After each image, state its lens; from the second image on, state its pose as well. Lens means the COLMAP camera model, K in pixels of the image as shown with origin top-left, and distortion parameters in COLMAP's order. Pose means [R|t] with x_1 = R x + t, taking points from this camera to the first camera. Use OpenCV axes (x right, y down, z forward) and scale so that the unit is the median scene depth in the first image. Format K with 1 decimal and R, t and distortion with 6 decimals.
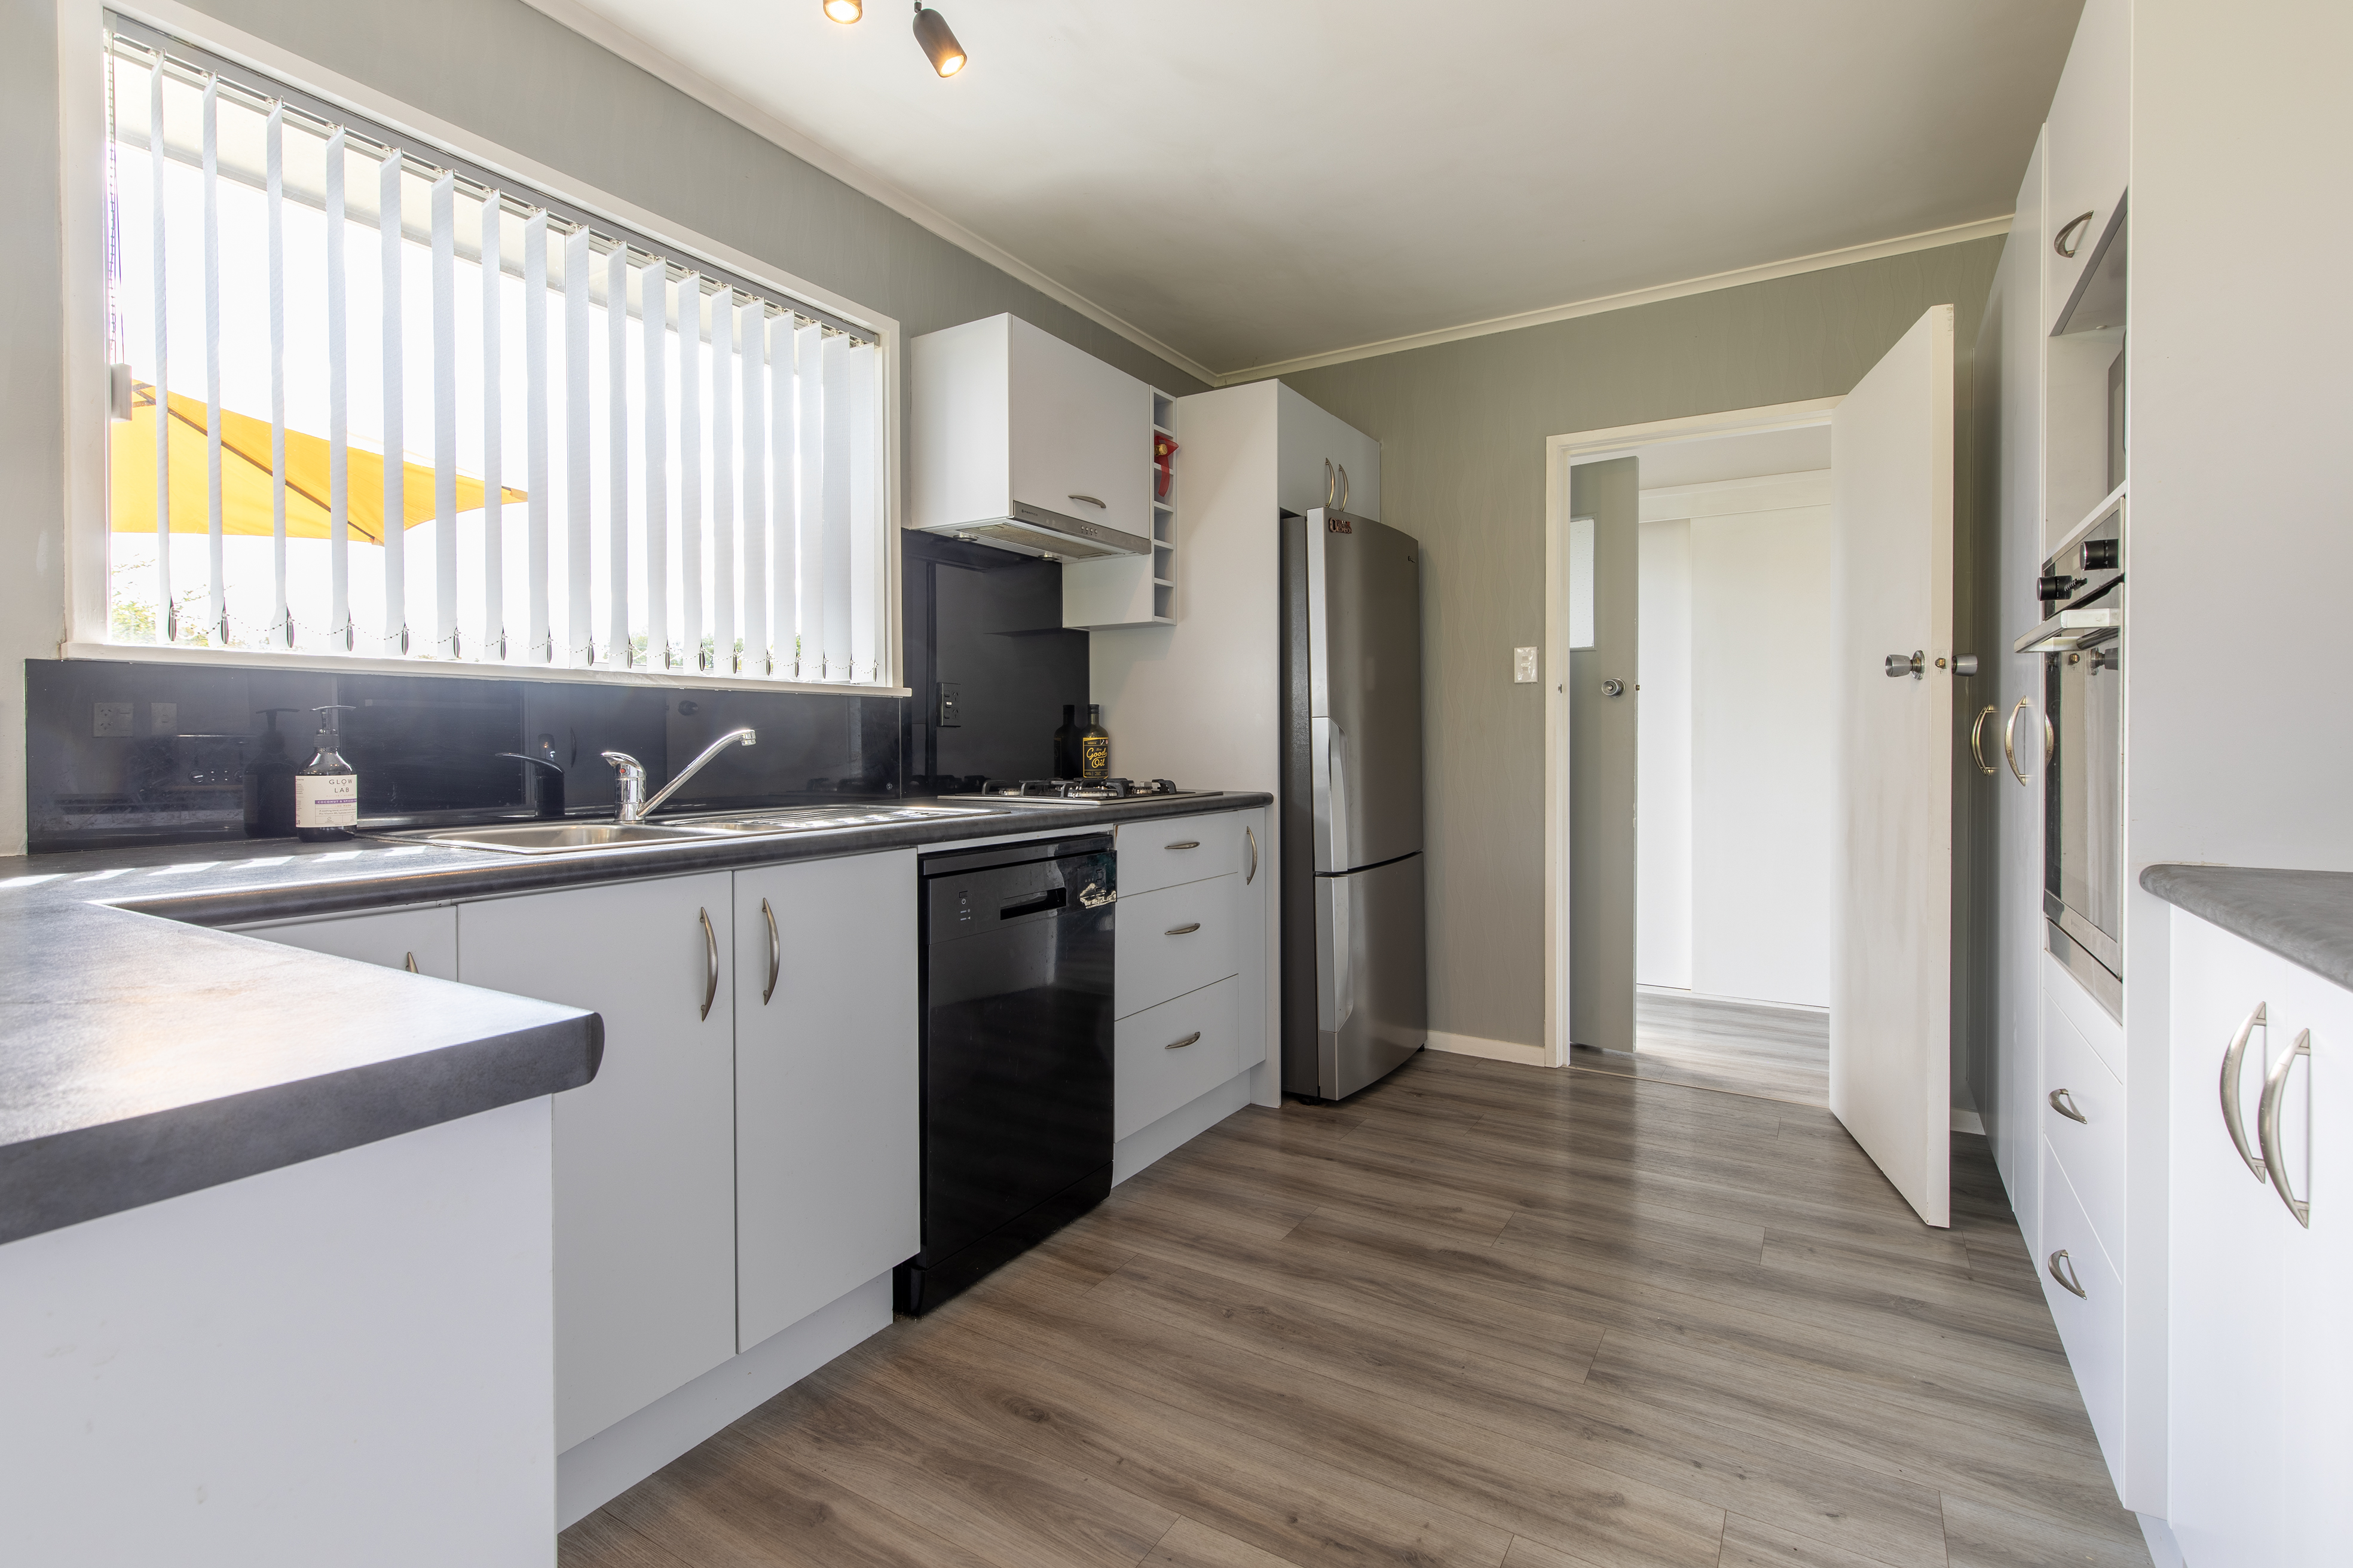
lens RADIAL K [[1075.3, 0, 1135.1], [0, 1075.3, 750.8], [0, 0, 1]] dist [0.005400, -0.002193]
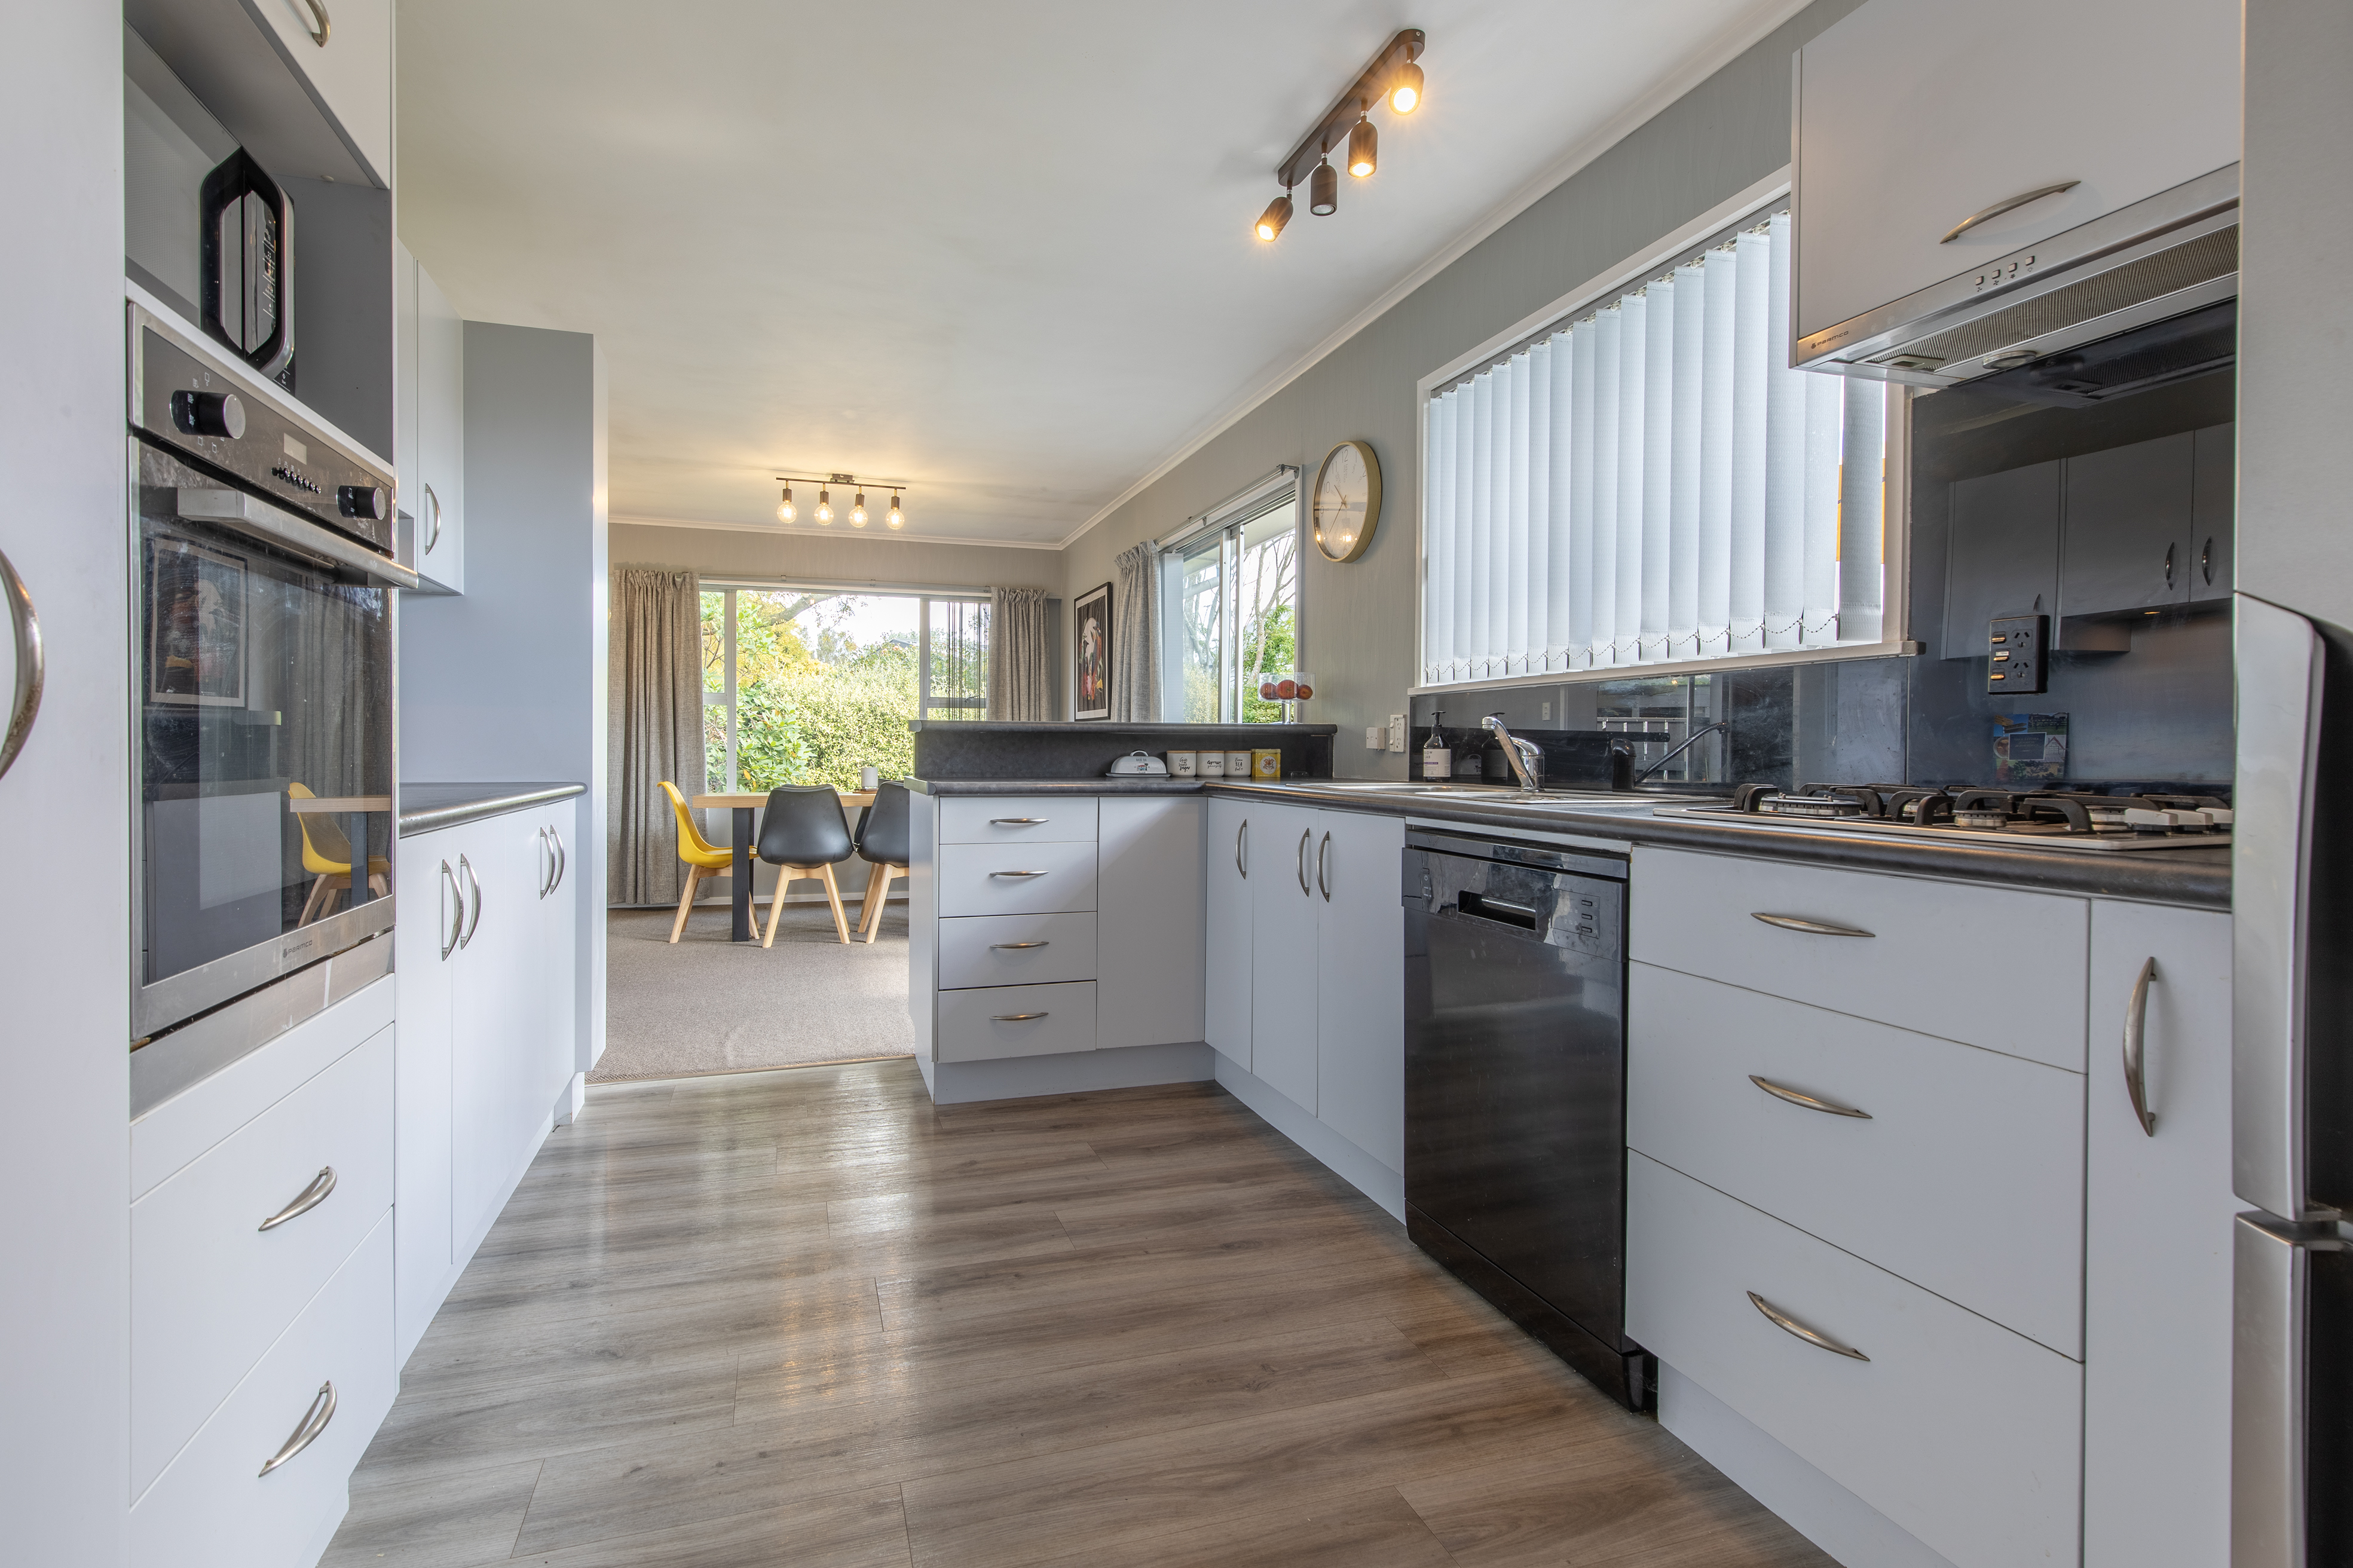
lens RADIAL K [[1075.3, 0, 1150.5], [0, 1075.3, 757.0], [0, 0, 1]] dist [0.005400, -0.002193]
pose [[-0.616579, 0.005776, -0.787272, 0.712433], [-0.009647, 0.999843, 0.014890, 0.010026], [0.787234, 0.016776, -0.616427, 1.243717]]
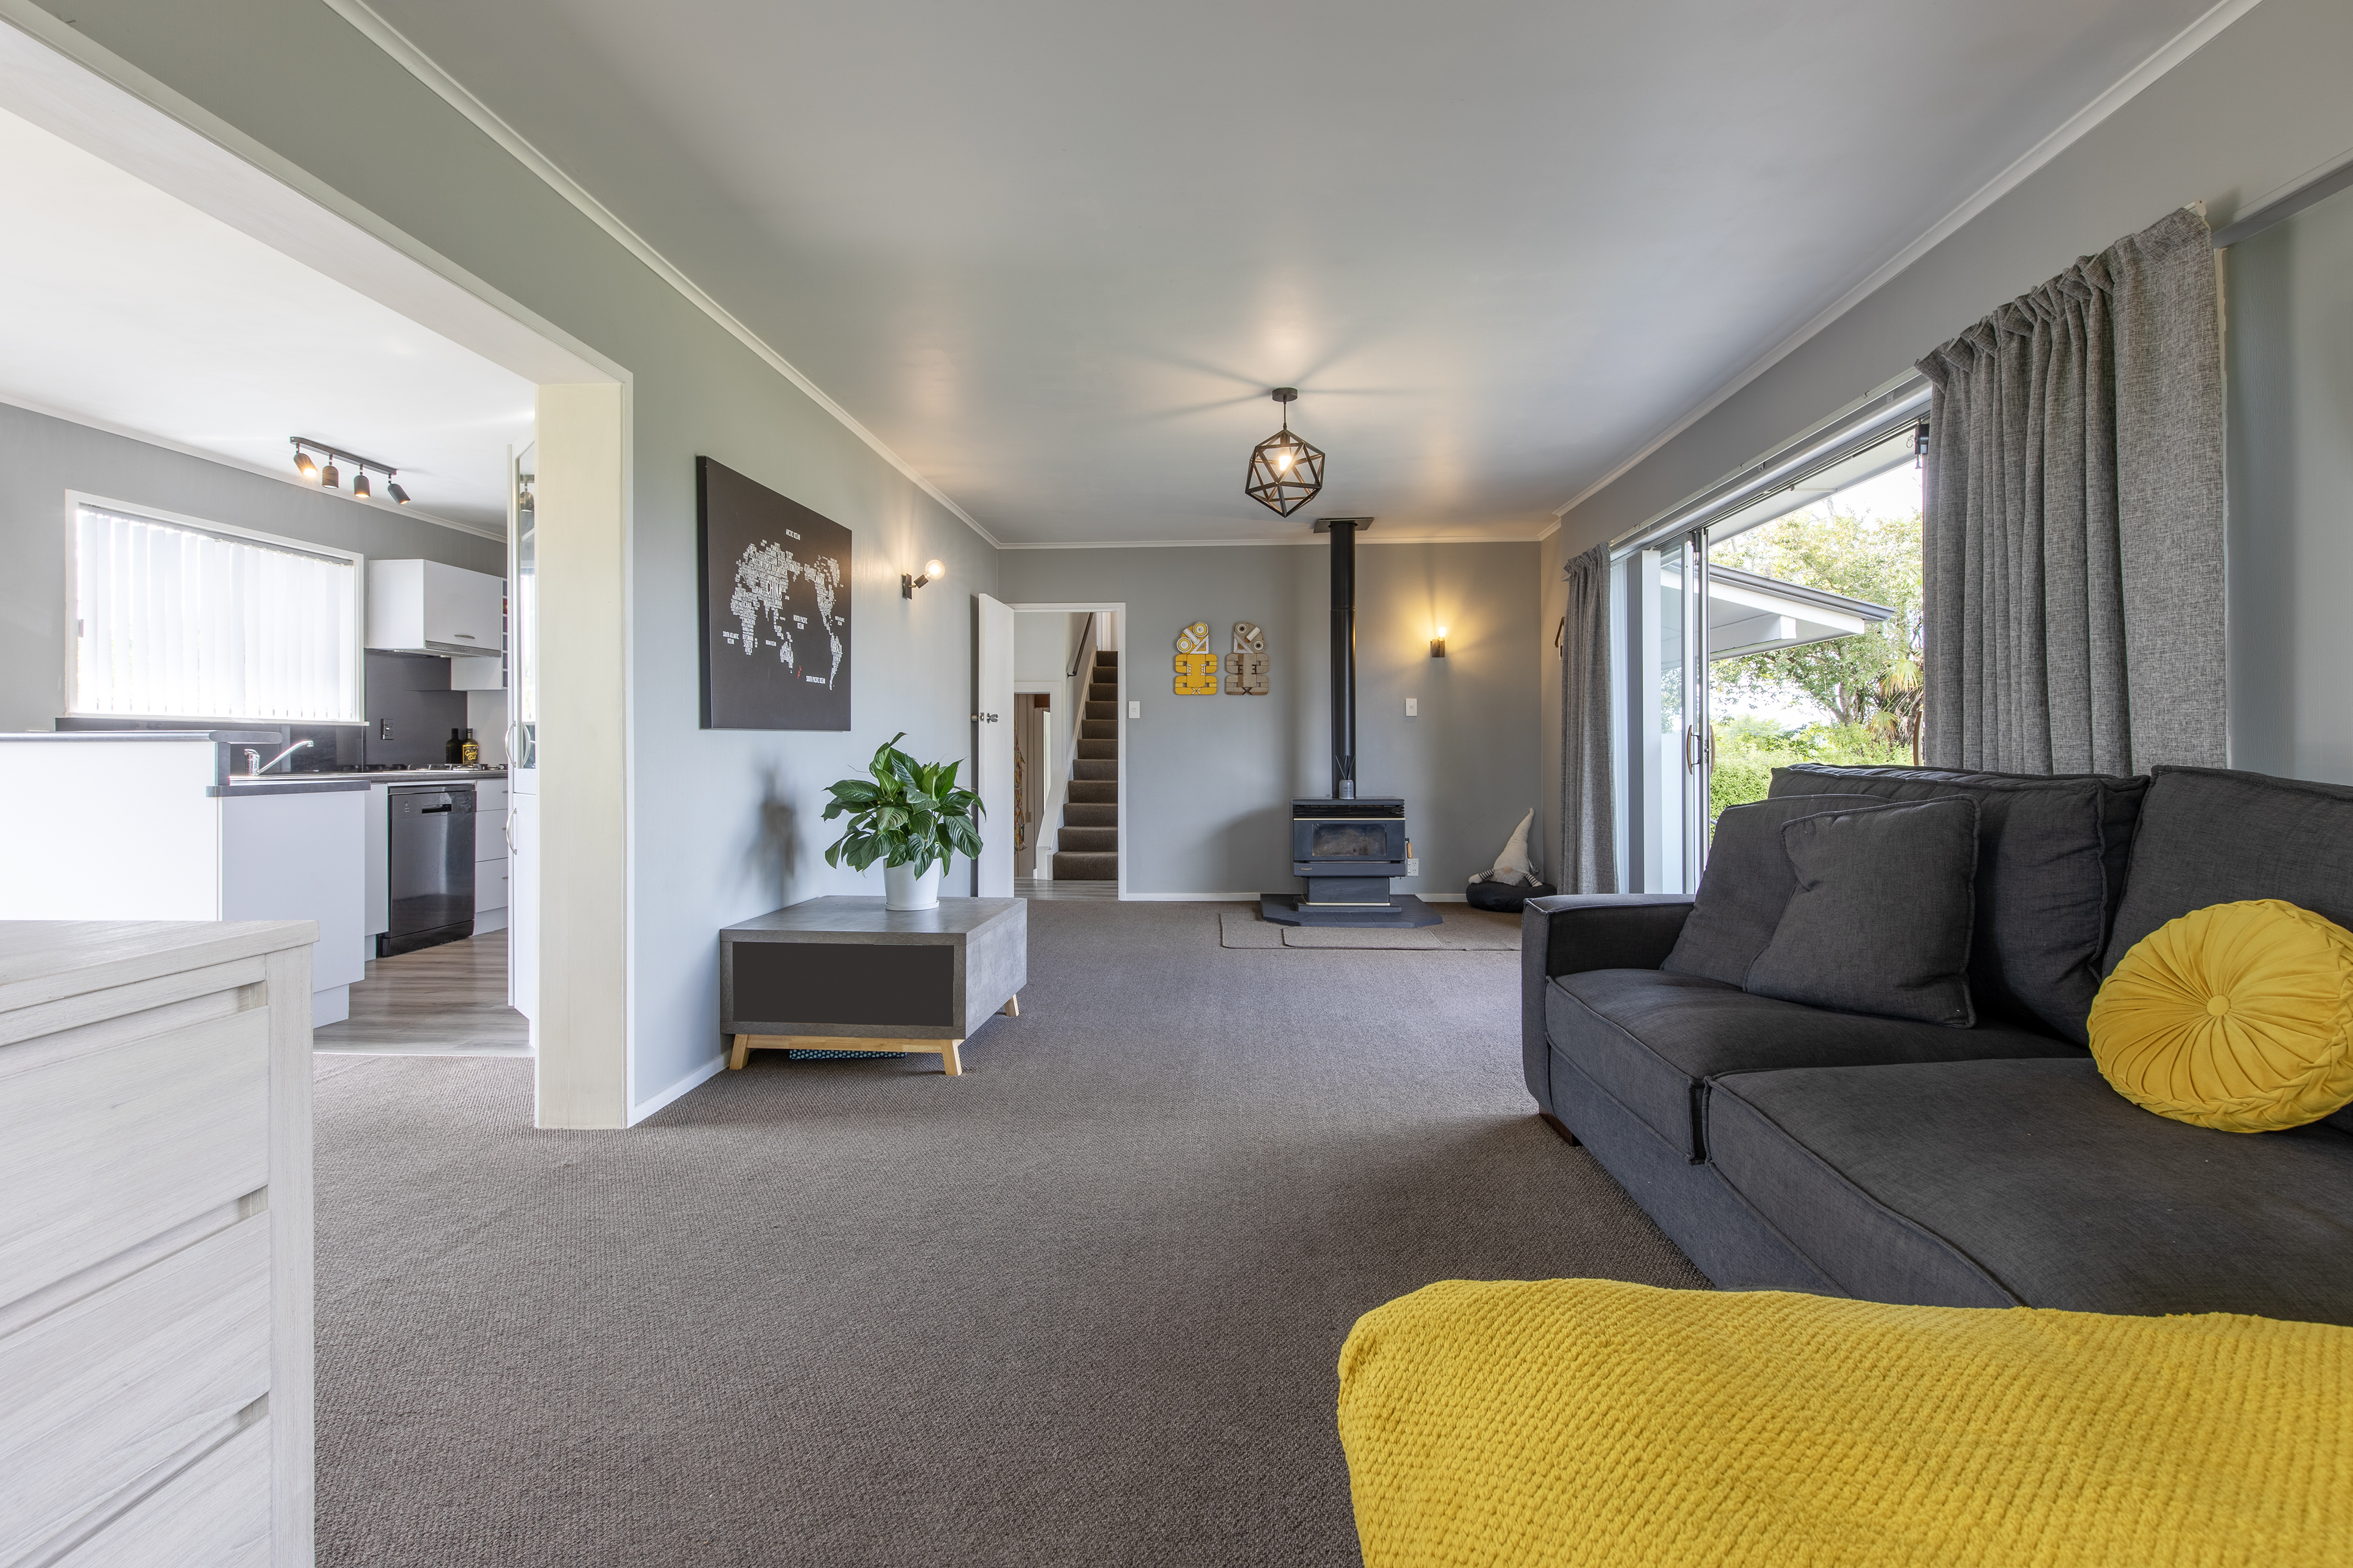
lens RADIAL K [[1075.3, 0, 1141.9], [0, 1075.3, 744.3], [0, 0, 1]] dist [0.005400, -0.002193]
pose [[0.877486, 0.001966, 0.479598, 0.145673], [0.006663, 0.999845, -0.016289, 0.040967], [-0.479556, 0.017489, 0.877337, -2.027856]]
